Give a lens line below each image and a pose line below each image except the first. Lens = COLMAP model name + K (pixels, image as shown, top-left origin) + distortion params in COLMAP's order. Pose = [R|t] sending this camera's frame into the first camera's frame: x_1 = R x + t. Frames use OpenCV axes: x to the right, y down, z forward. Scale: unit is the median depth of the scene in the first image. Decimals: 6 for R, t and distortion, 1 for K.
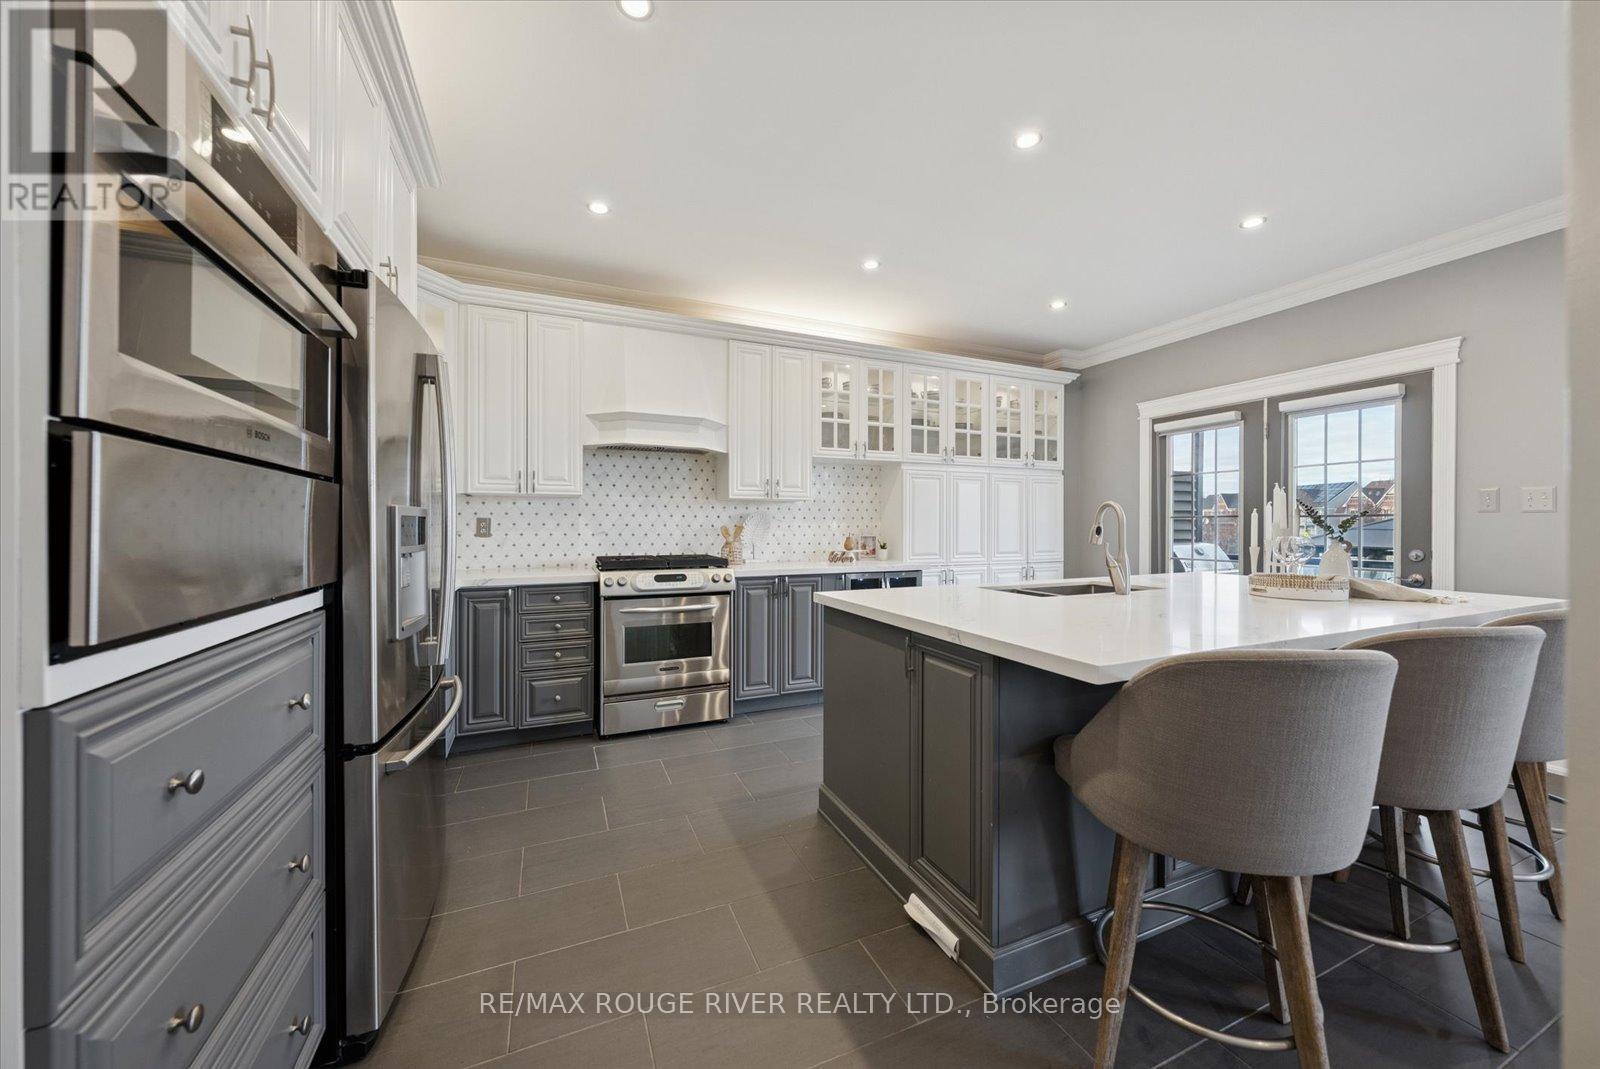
lens RADIAL K [[598.6, 0, 806.9], [0, 598.6, 527.0], [0, 0, 1]] dist [-0.000823, -0.000014]
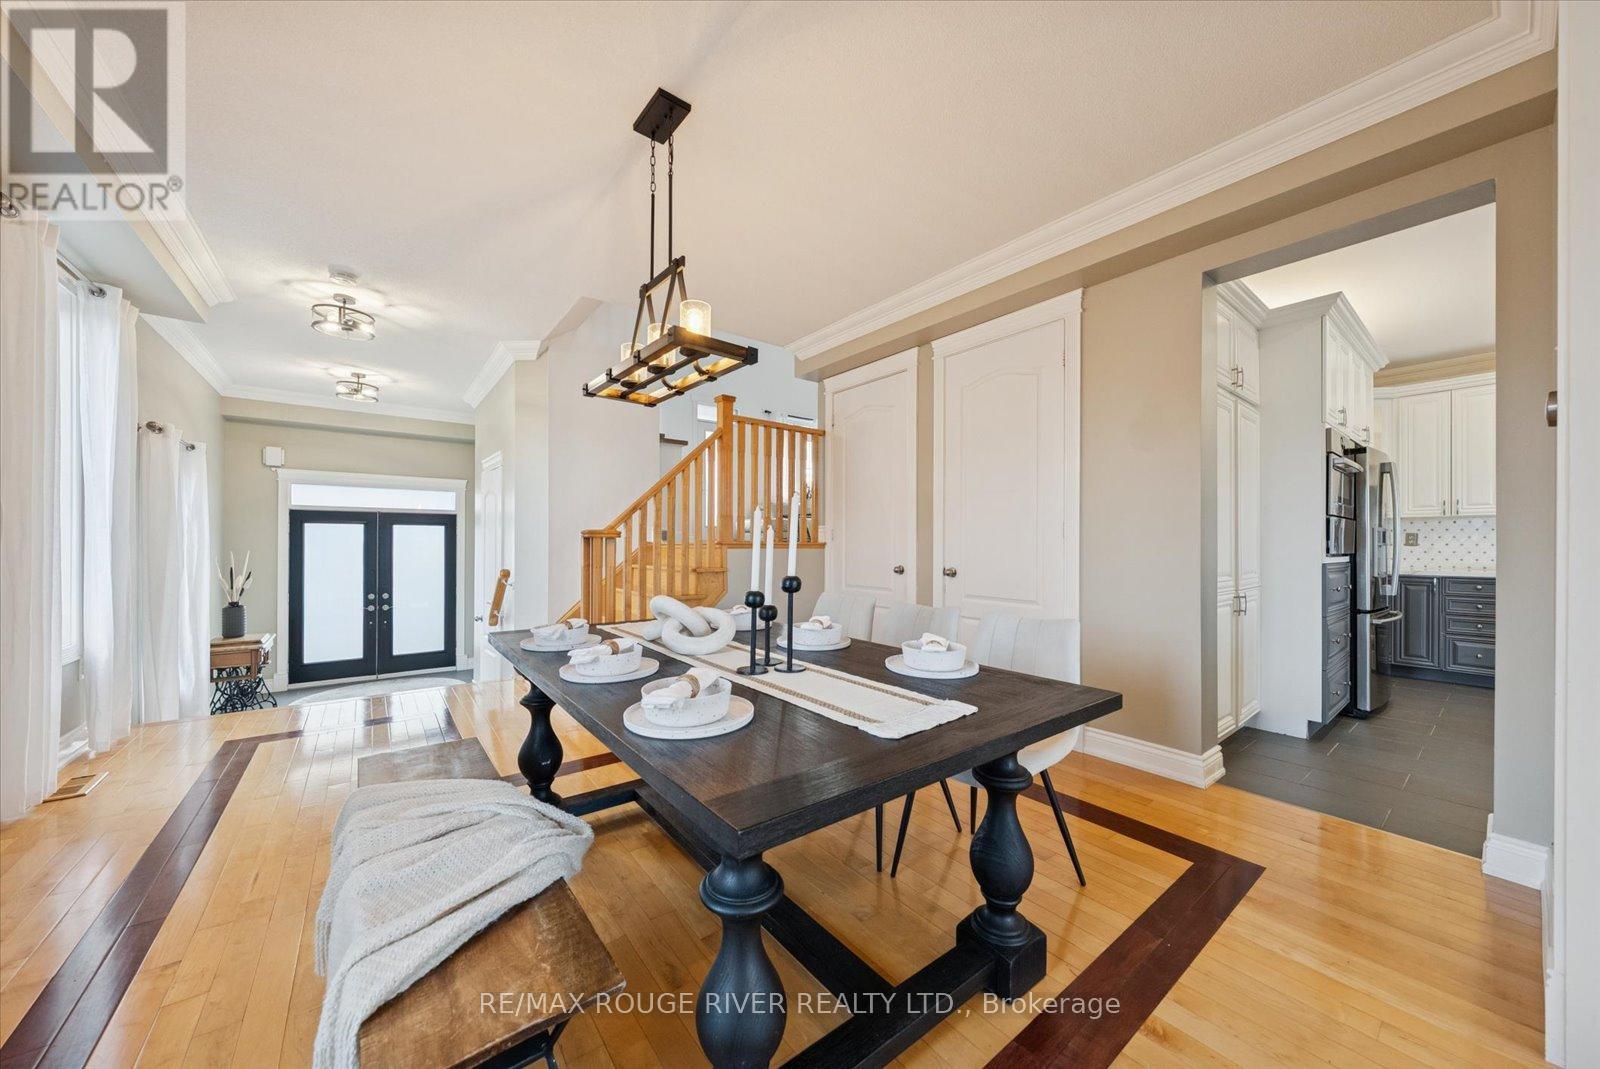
lens RADIAL K [[552.1, 0, 805.2], [0, 552.1, 544.2], [0, 0, 1]] dist [-0.001179, -0.000120]
pose [[0.250036, 0.000117, -0.968236, 0.366977], [-0.004151, 0.999991, -0.000952, 0.017756], [0.968228, 0.004257, 0.250035, -0.719168]]
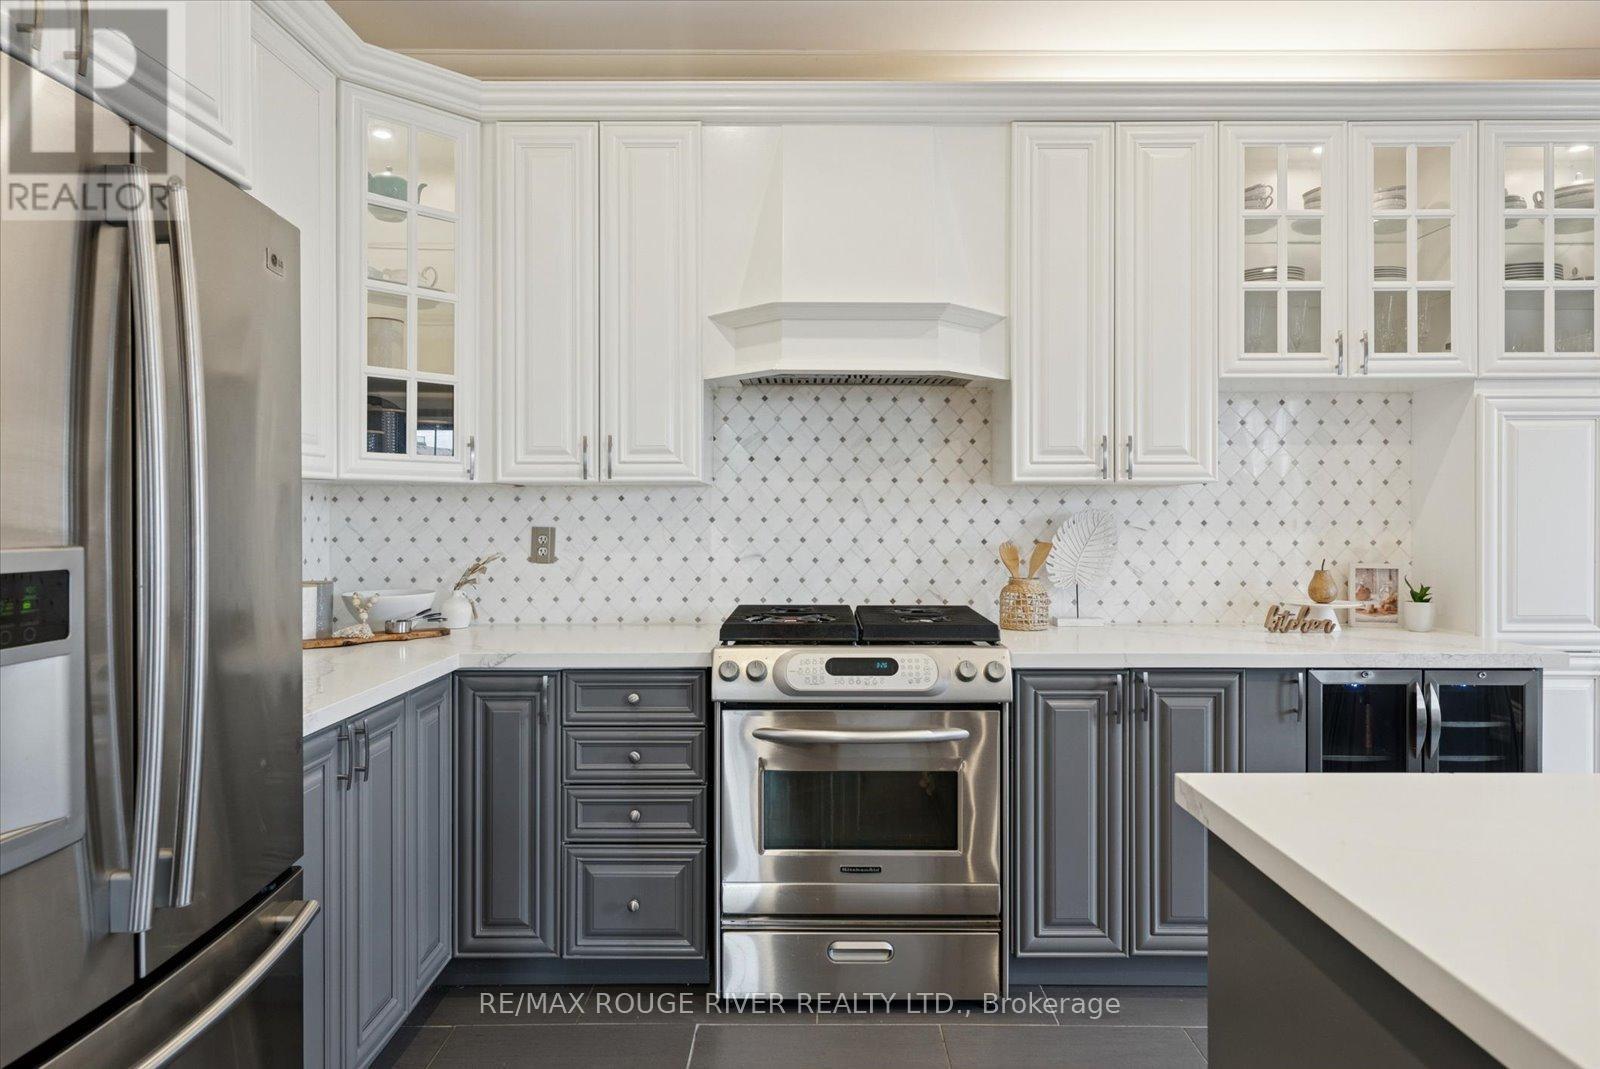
lens RADIAL K [[1017.8, 0, 795.7], [0, 1017.8, 512.8], [0, 0, 1]] dist [0.001821, 0.001988]
pose [[0.911259, -0.002330, -0.411828, 0.032021], [0.000496, 0.999989, -0.004559, -0.020836], [0.411834, 0.003950, 0.911250, 0.239728]]
